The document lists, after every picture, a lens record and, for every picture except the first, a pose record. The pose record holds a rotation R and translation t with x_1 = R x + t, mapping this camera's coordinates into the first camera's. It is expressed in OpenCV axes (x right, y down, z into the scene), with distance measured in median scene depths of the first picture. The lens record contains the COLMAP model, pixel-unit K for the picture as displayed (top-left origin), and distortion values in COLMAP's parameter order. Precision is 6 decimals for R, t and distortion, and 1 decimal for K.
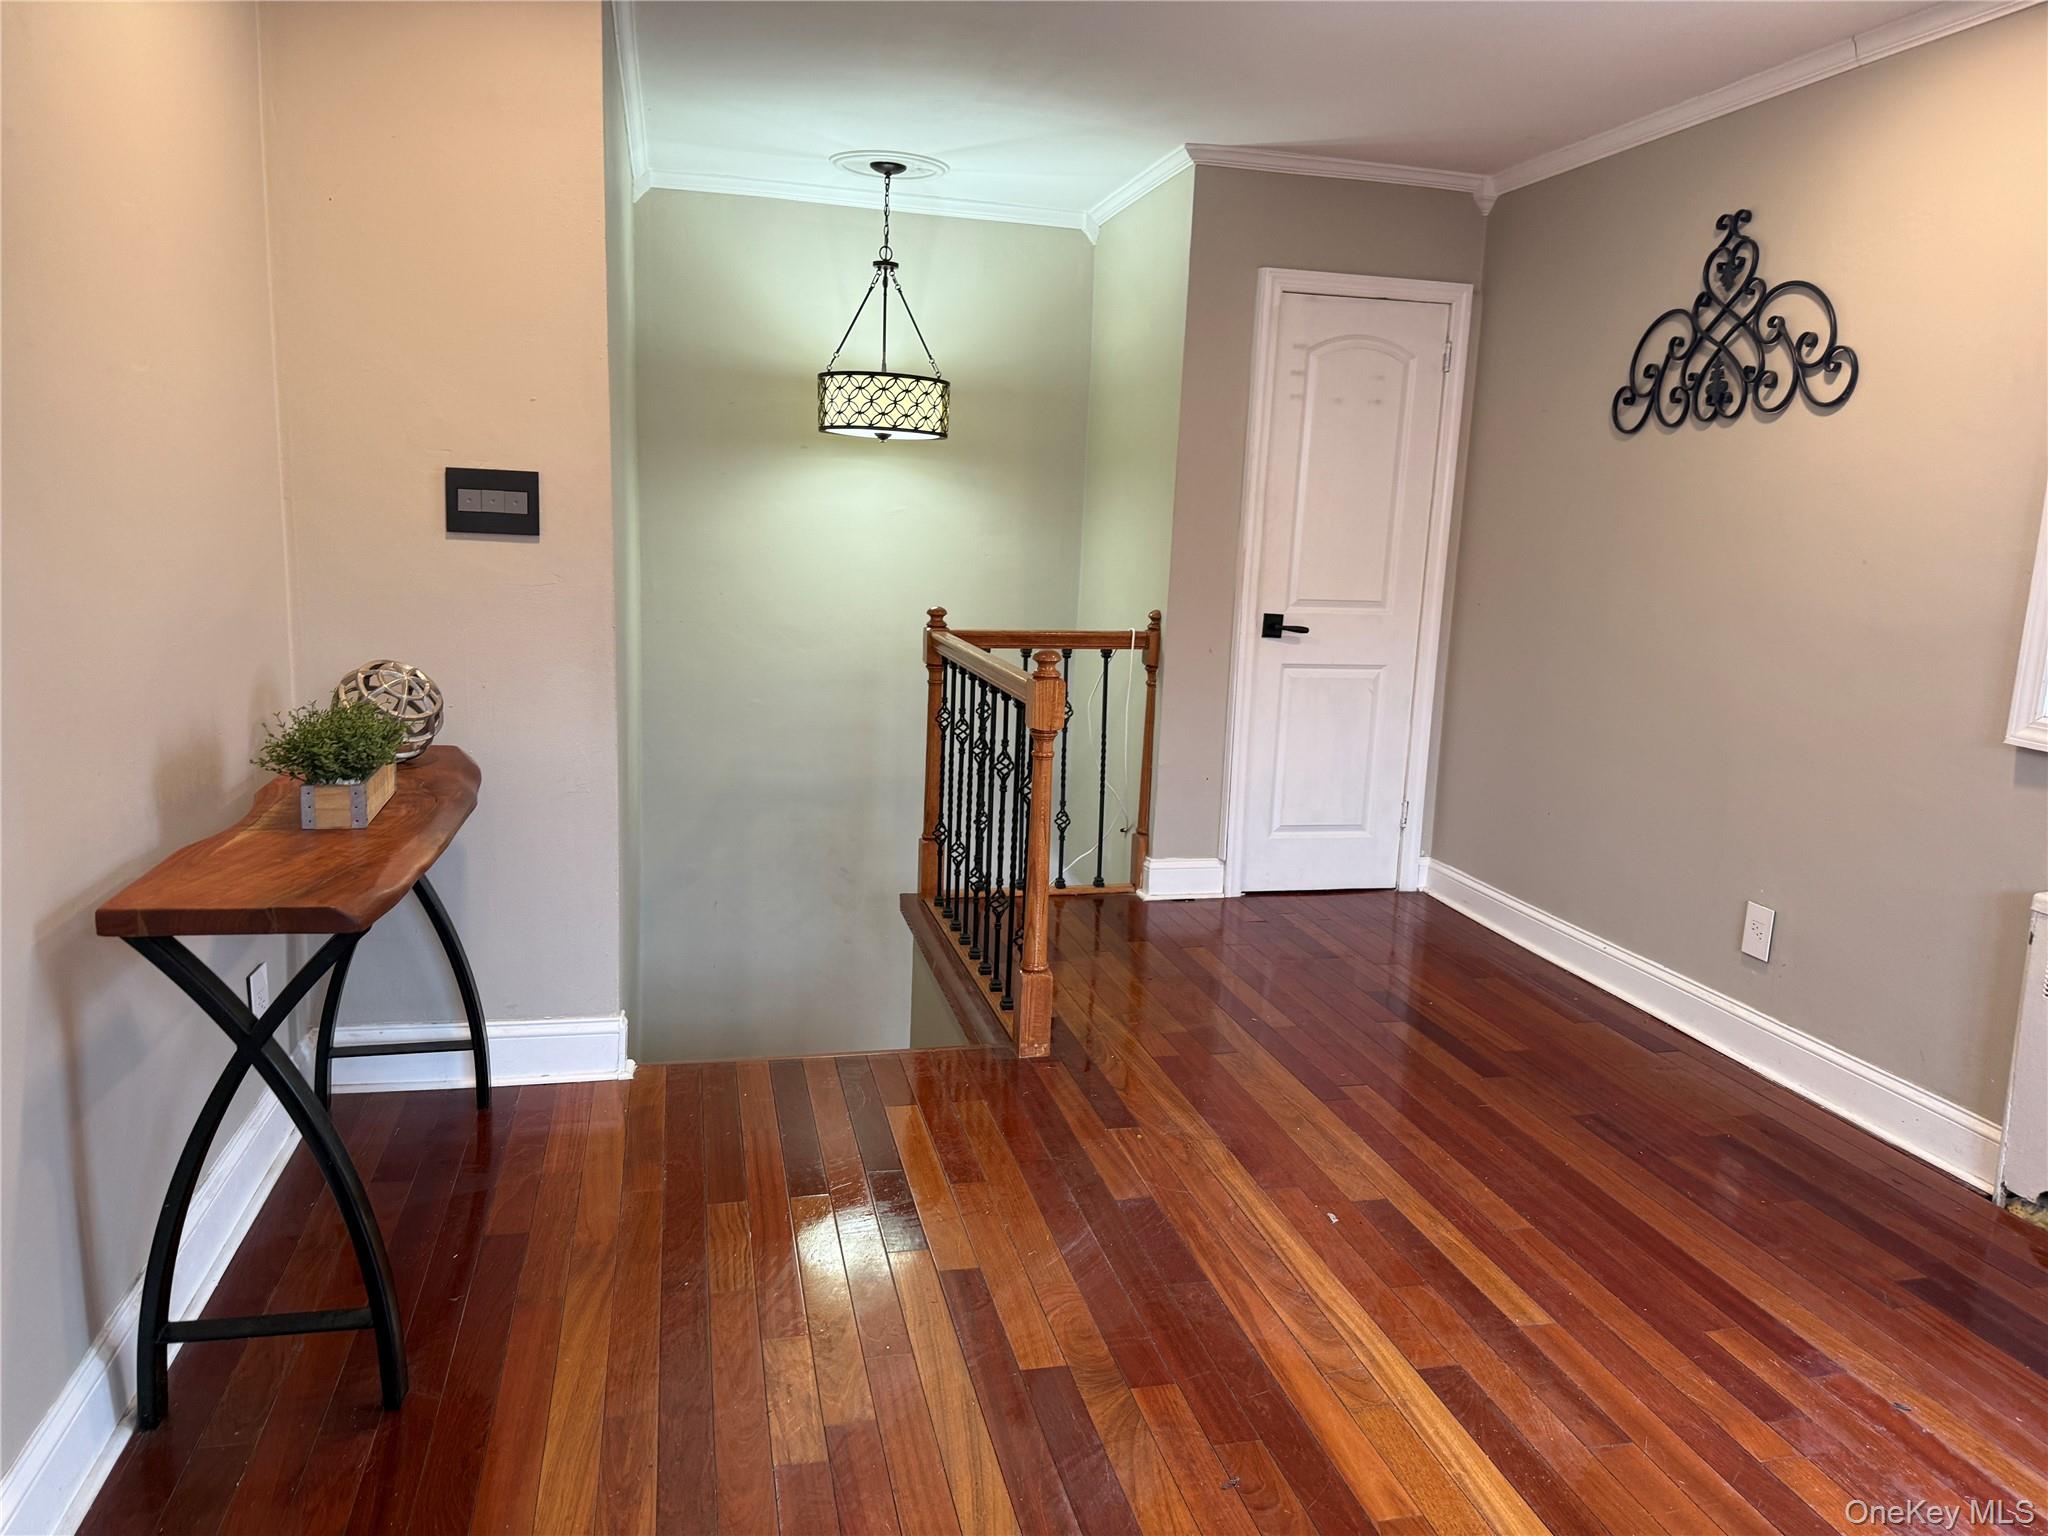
lens RADIAL K [[1458.6, 0, 1028.8], [0, 1458.6, 775.6], [0, 0, 1]] dist [0.088343, -0.154350]
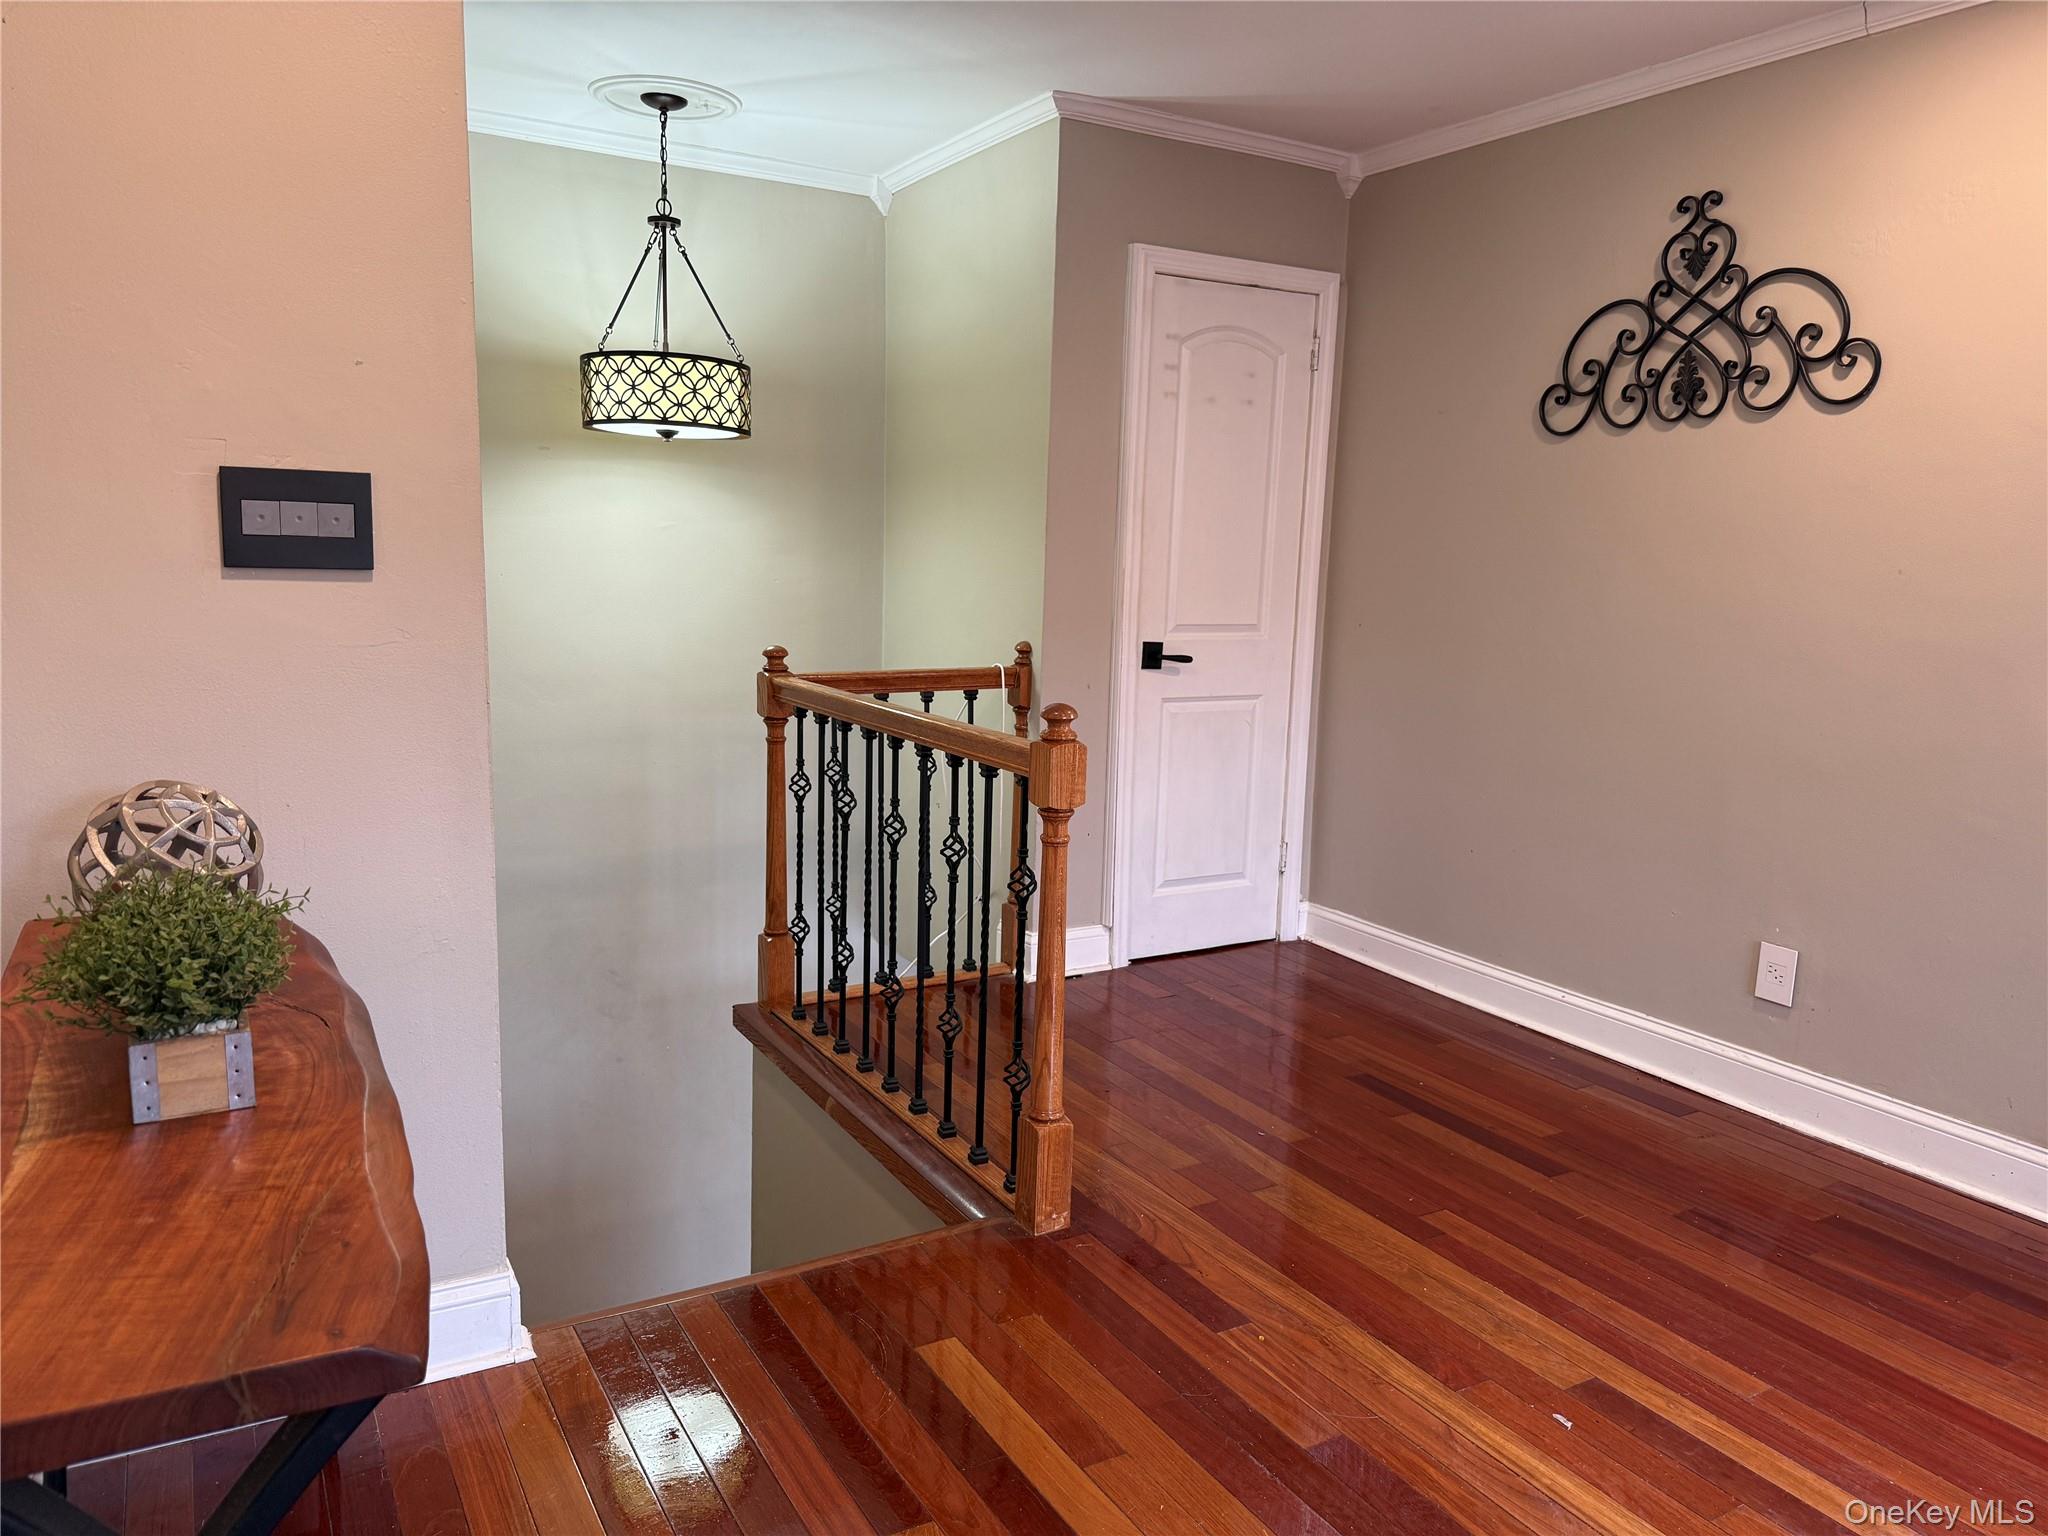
lens RADIAL K [[1458.6, 0, 1028.8], [0, 1458.6, 775.6], [0, 0, 1]] dist [0.088343, -0.154350]
pose [[0.958634, -0.057515, 0.278770, -0.180331], [0.060444, 0.998170, -0.001915, -0.039618], [-0.278150, 0.018686, 0.960356, 0.217683]]
